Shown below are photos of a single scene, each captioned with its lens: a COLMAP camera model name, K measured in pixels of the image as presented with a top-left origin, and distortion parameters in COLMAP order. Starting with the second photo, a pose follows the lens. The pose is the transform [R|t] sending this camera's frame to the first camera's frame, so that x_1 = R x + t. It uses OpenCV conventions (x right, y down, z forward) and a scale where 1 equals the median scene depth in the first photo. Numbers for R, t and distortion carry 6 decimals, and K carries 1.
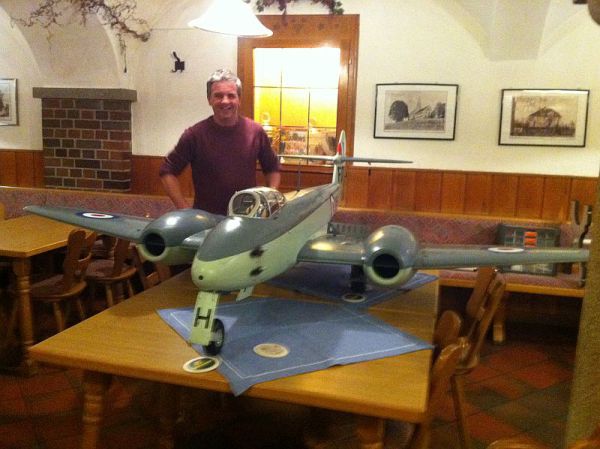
lens RADIAL K [[602.4, 0, 297.2], [0, 602.4, 226.2], [0, 0, 1]] dist [0.142404, -0.456889]
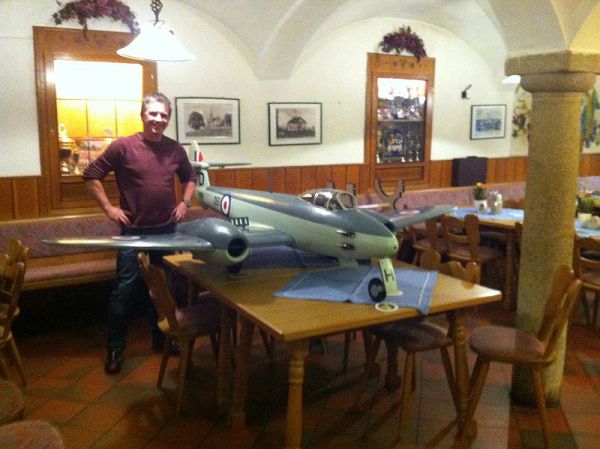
lens RADIAL K [[602.4, 0, 297.2], [0, 602.4, 226.2], [0, 0, 1]] dist [0.142404, -0.456889]
pose [[0.707854, -0.146001, 0.691105, -0.545067], [0.142724, 0.987788, 0.062494, -0.036080], [-0.691789, 0.054400, 0.720048, 0.040141]]
